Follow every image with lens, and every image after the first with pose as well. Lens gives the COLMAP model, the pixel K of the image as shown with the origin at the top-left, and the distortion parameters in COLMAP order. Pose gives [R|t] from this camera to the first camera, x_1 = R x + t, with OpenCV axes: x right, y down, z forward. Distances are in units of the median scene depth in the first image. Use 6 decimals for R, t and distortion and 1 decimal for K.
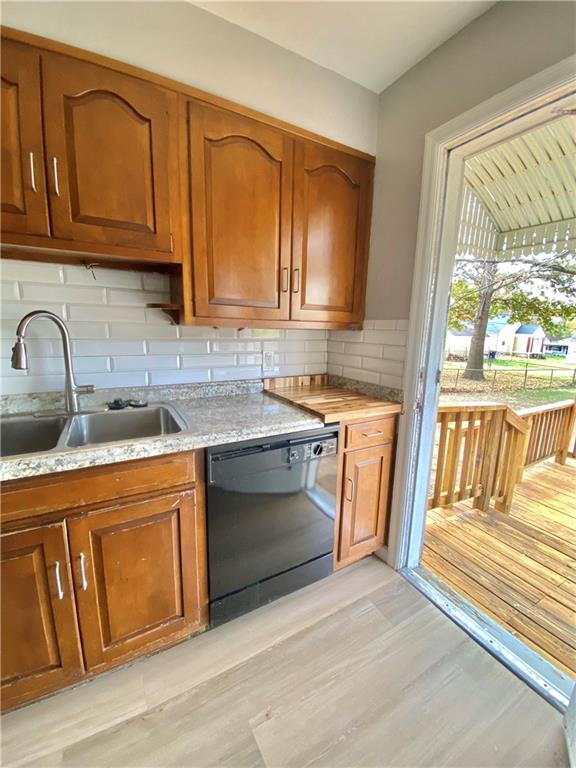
lens RADIAL K [[309.1, 0, 288.6], [0, 309.1, 383.6], [0, 0, 1]] dist [0.023643, -0.022368]
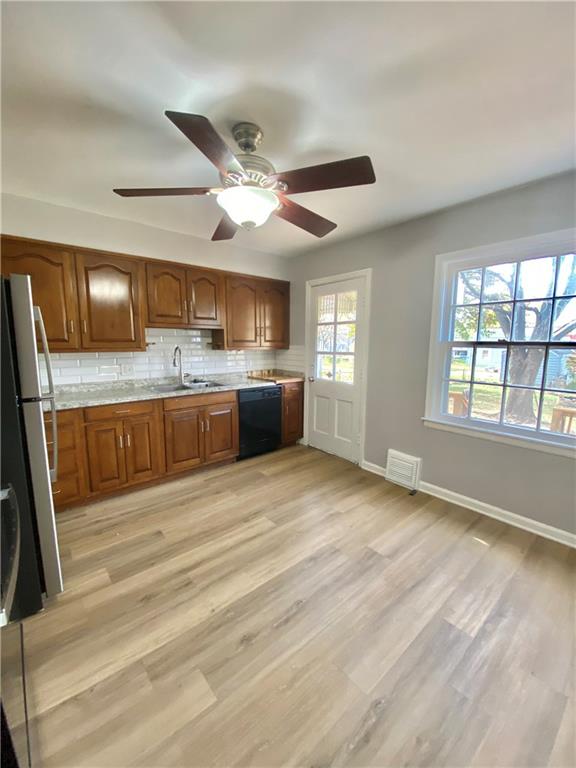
lens RADIAL K [[309.1, 0, 288.6], [0, 309.1, 383.6], [0, 0, 1]] dist [0.023643, -0.022368]
pose [[0.983364, -0.046818, 0.175507, -0.267584], [0.054175, 0.997832, -0.037360, 0.246392], [-0.173377, 0.046247, 0.983769, -1.810620]]
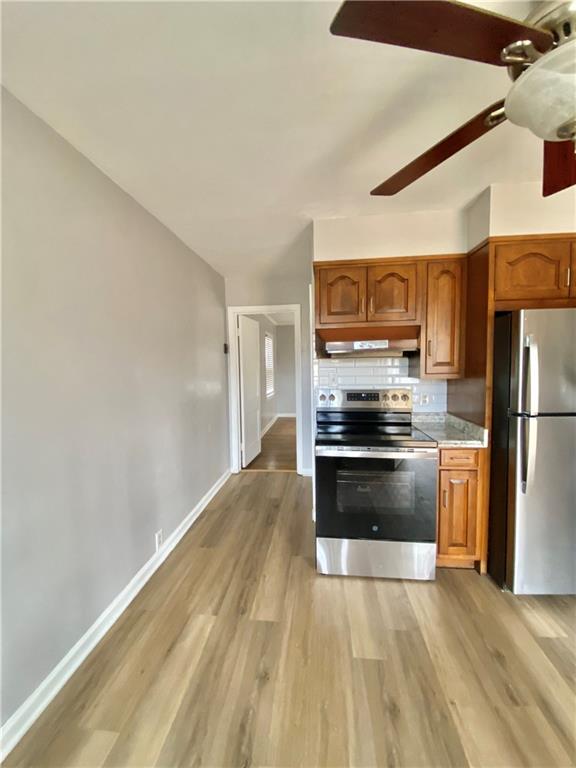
lens RADIAL K [[311.4, 0, 288.6], [0, 311.4, 383.0], [0, 0, 1]] dist [0.028230, -0.023555]
pose [[-0.588279, 0.034070, -0.807940, 0.688107], [-0.143619, 0.978827, 0.145848, 0.022510], [0.795802, 0.201835, -0.570930, -0.538669]]
